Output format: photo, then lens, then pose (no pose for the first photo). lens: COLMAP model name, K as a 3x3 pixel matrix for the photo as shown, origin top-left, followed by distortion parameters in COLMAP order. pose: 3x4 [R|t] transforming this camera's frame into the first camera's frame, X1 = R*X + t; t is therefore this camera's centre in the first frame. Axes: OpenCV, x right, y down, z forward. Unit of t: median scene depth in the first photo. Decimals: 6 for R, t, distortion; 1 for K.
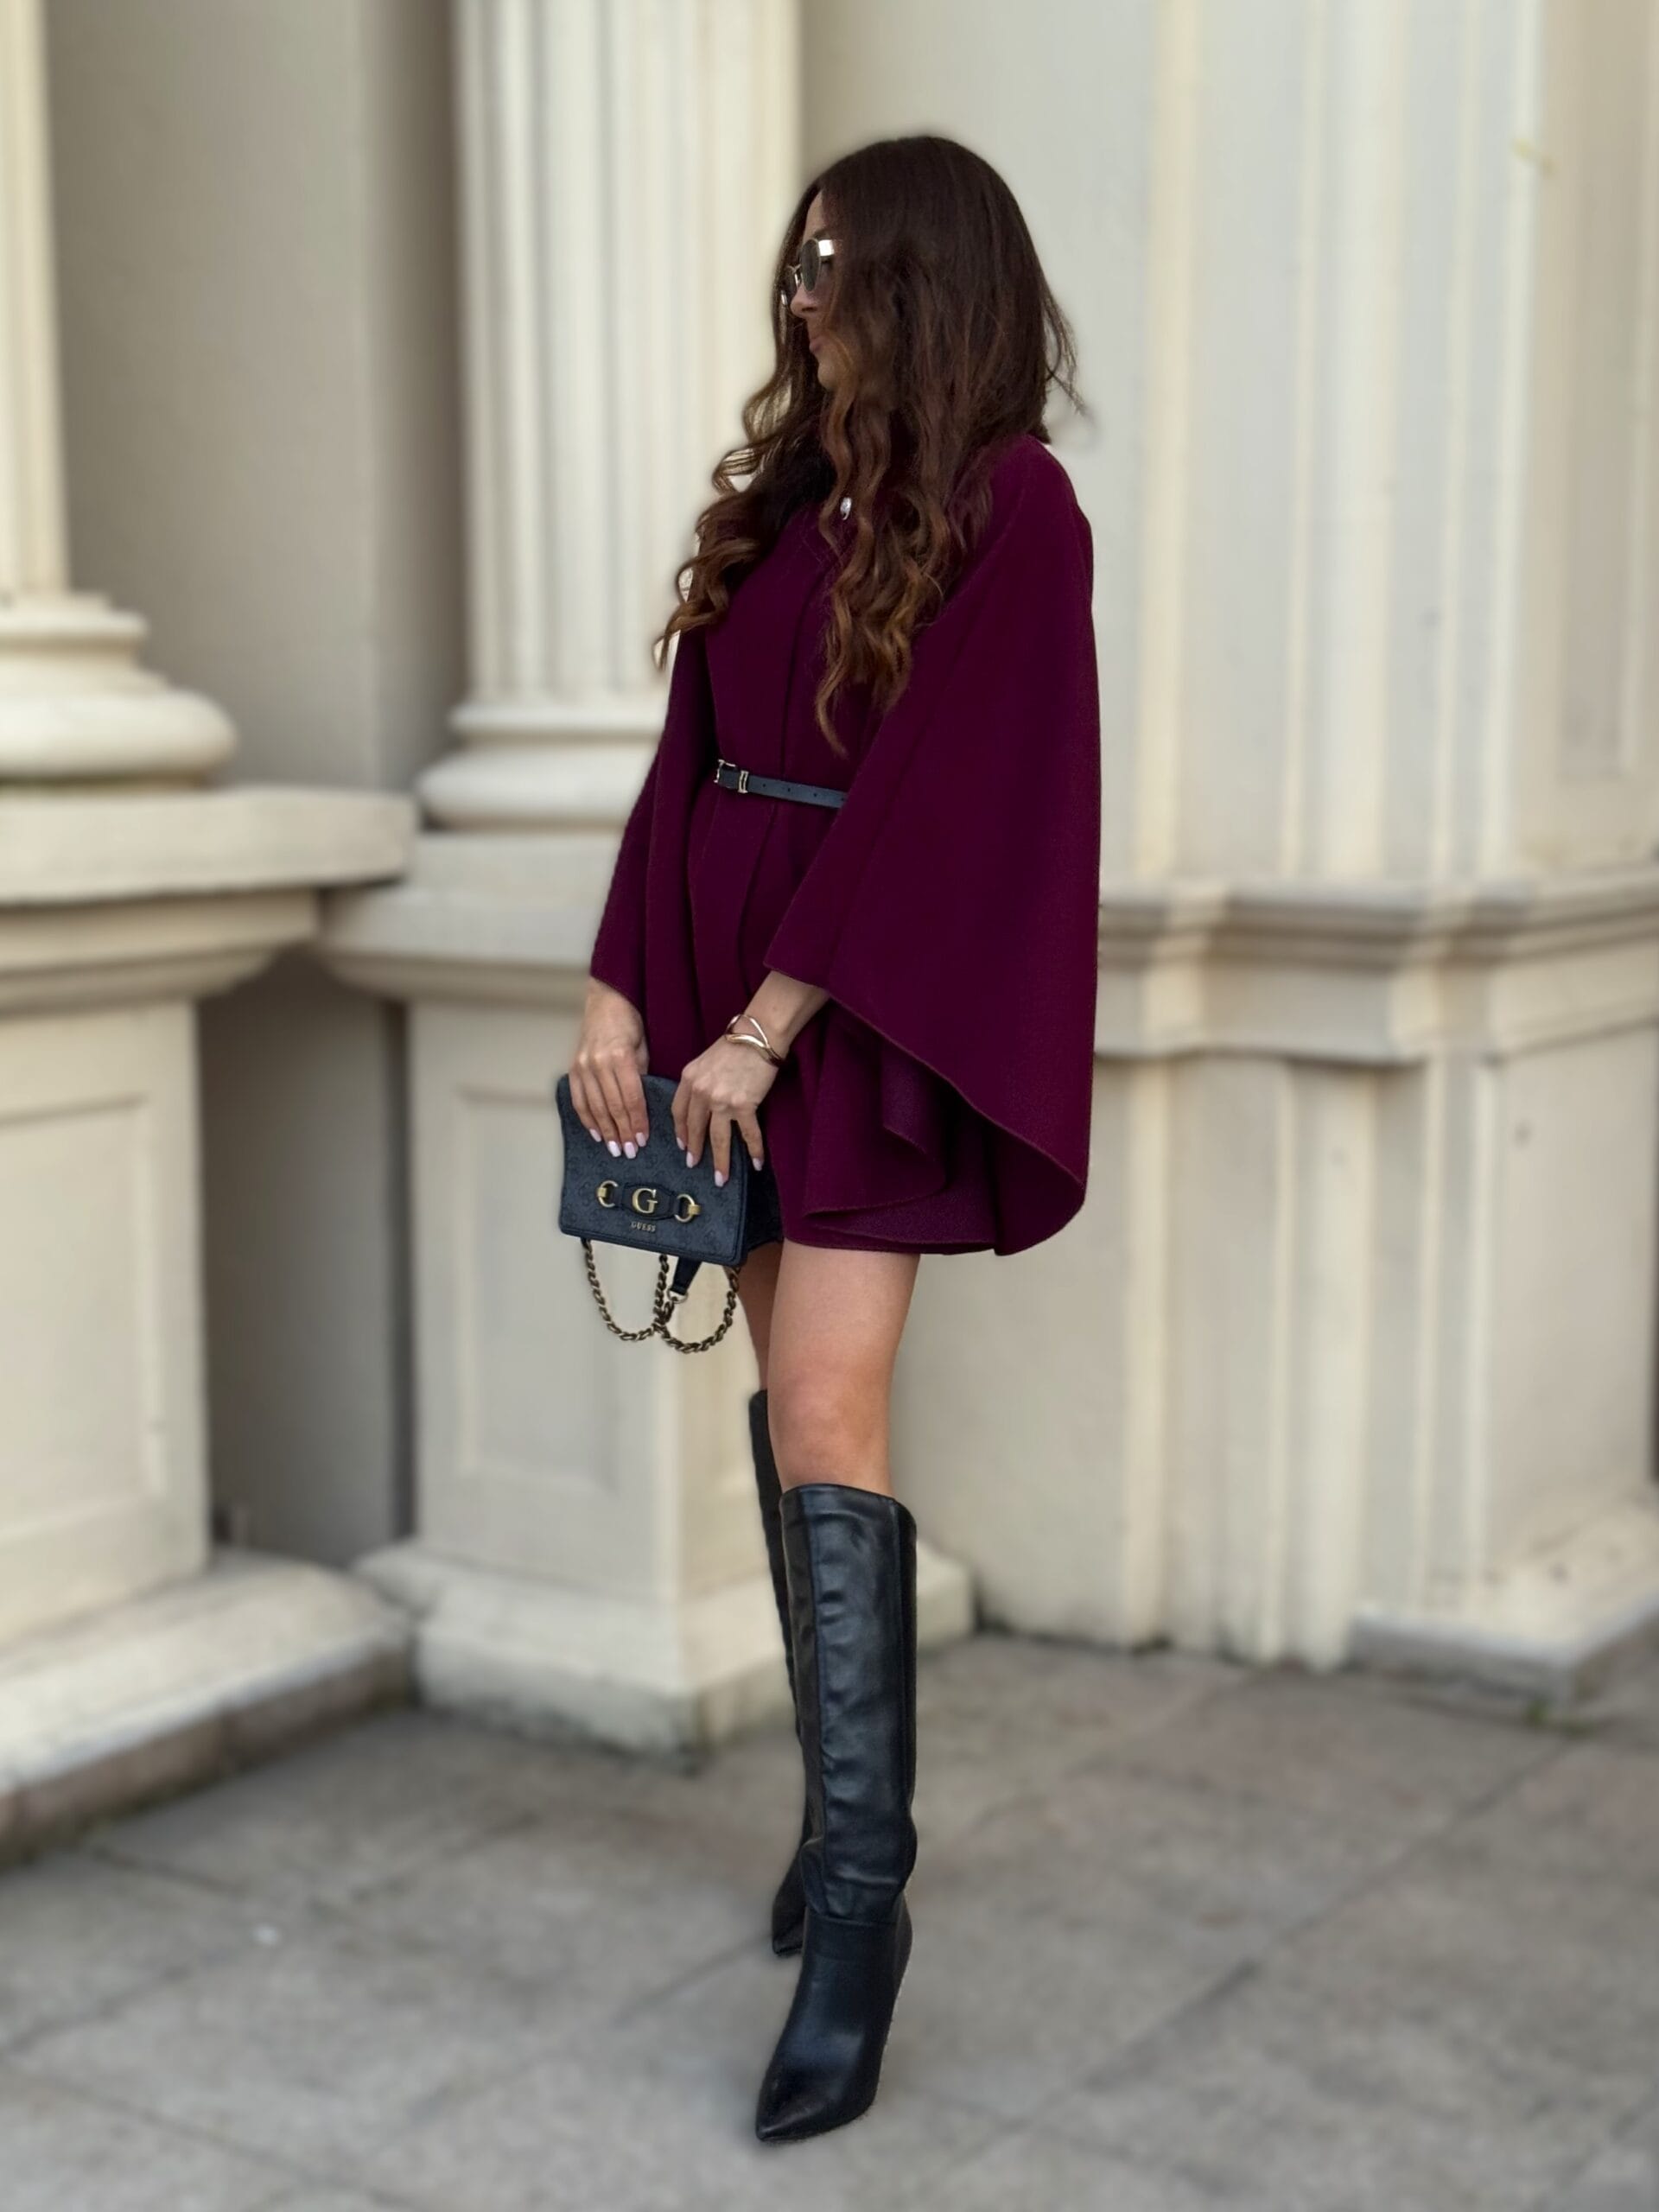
lens RADIAL K [[3143.0, 0, 829.5], [0, 3143.0, 1106.0], [0, 0, 1]] dist [0.114321, -0.002438]
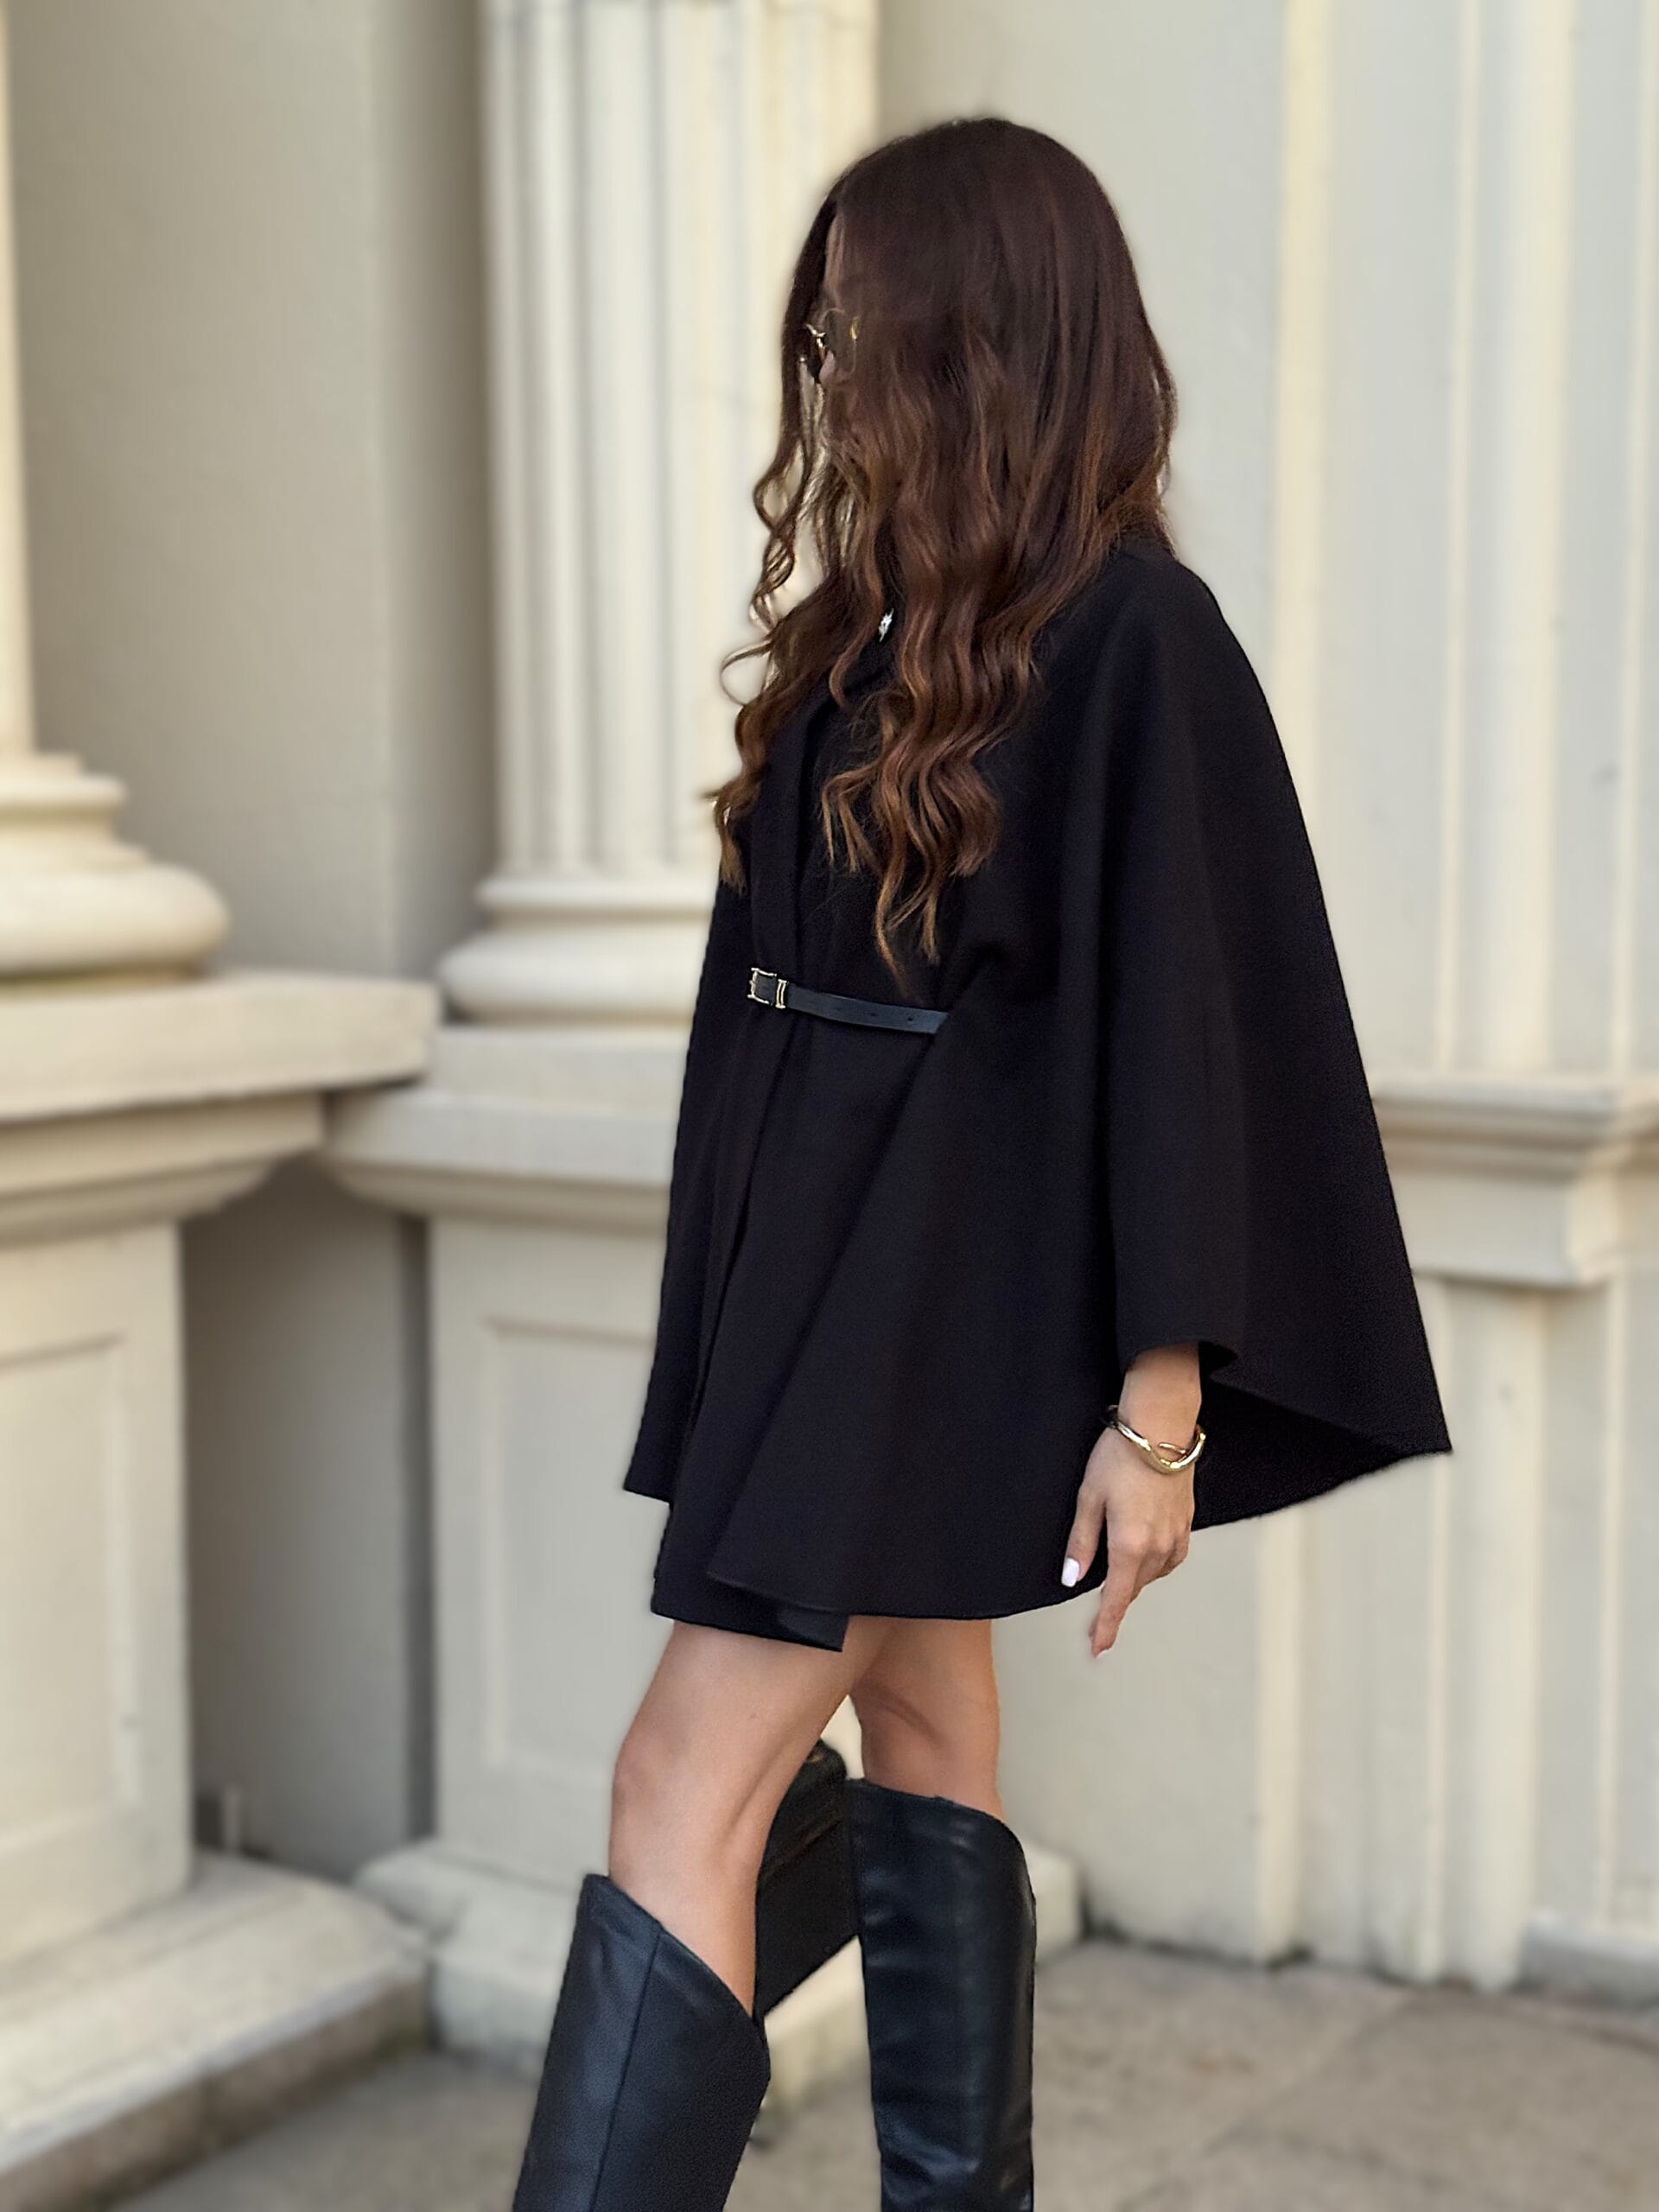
lens RADIAL K [[3033.5, 0, 846.7], [0, 3033.5, 1104.2], [0, 0, 1]] dist [0.120820, -0.073042]
pose [[0.999989, -0.004454, 0.001510, -0.020673], [0.004510, 0.999197, -0.039800, -0.031954], [-0.001331, 0.039807, 0.999207, 0.169896]]
